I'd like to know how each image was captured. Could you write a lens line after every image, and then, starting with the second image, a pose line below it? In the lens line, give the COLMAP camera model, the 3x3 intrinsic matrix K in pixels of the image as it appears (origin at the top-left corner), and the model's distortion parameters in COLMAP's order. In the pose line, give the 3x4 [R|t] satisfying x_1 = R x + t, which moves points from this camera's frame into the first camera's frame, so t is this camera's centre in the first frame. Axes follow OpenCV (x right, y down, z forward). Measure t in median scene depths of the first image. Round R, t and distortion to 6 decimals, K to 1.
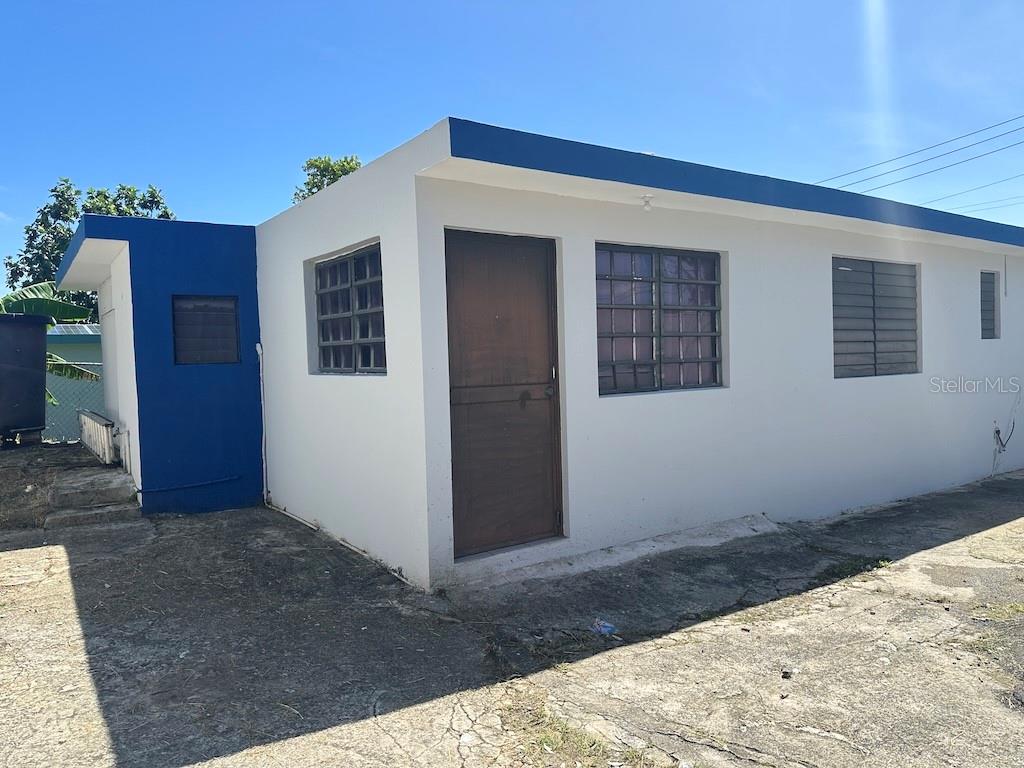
lens RADIAL K [[720.9, 0, 510.7], [0, 720.9, 406.3], [0, 0, 1]] dist [0.005431, -0.054077]
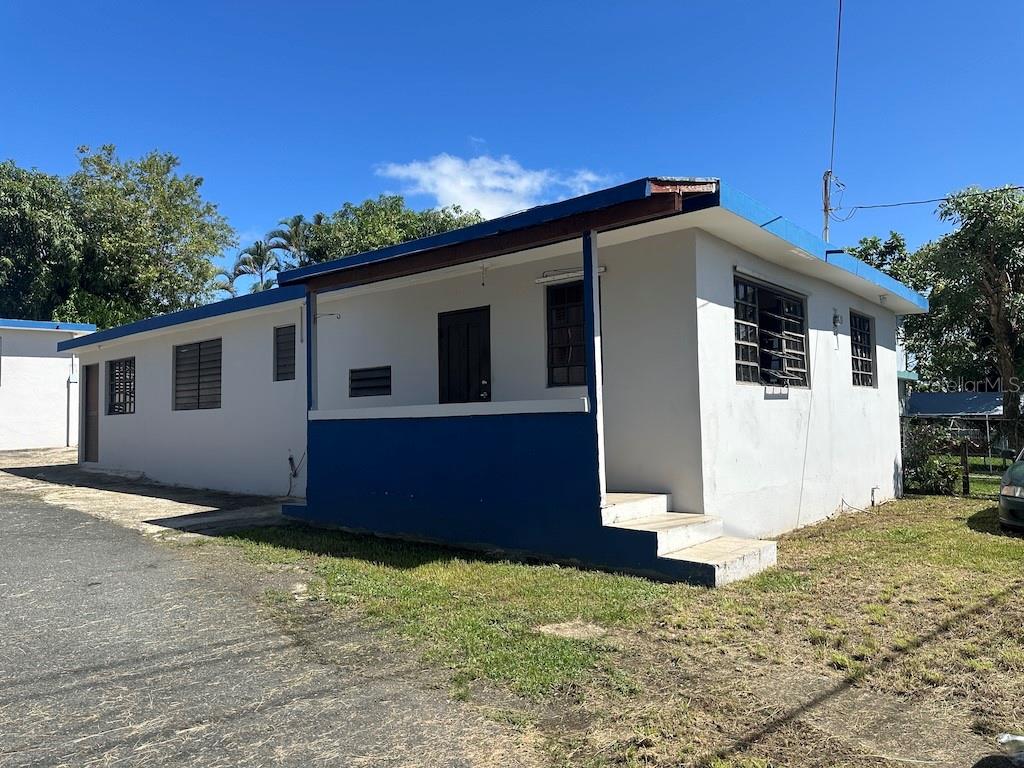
lens RADIAL K [[720.9, 0, 510.7], [0, 720.9, 406.3], [0, 0, 1]] dist [0.005431, -0.054077]
pose [[0.265773, -0.004174, -0.964027, 4.638323], [-0.054390, 0.998333, -0.019318, -0.115547], [0.962500, 0.057567, 0.265103, 2.504798]]
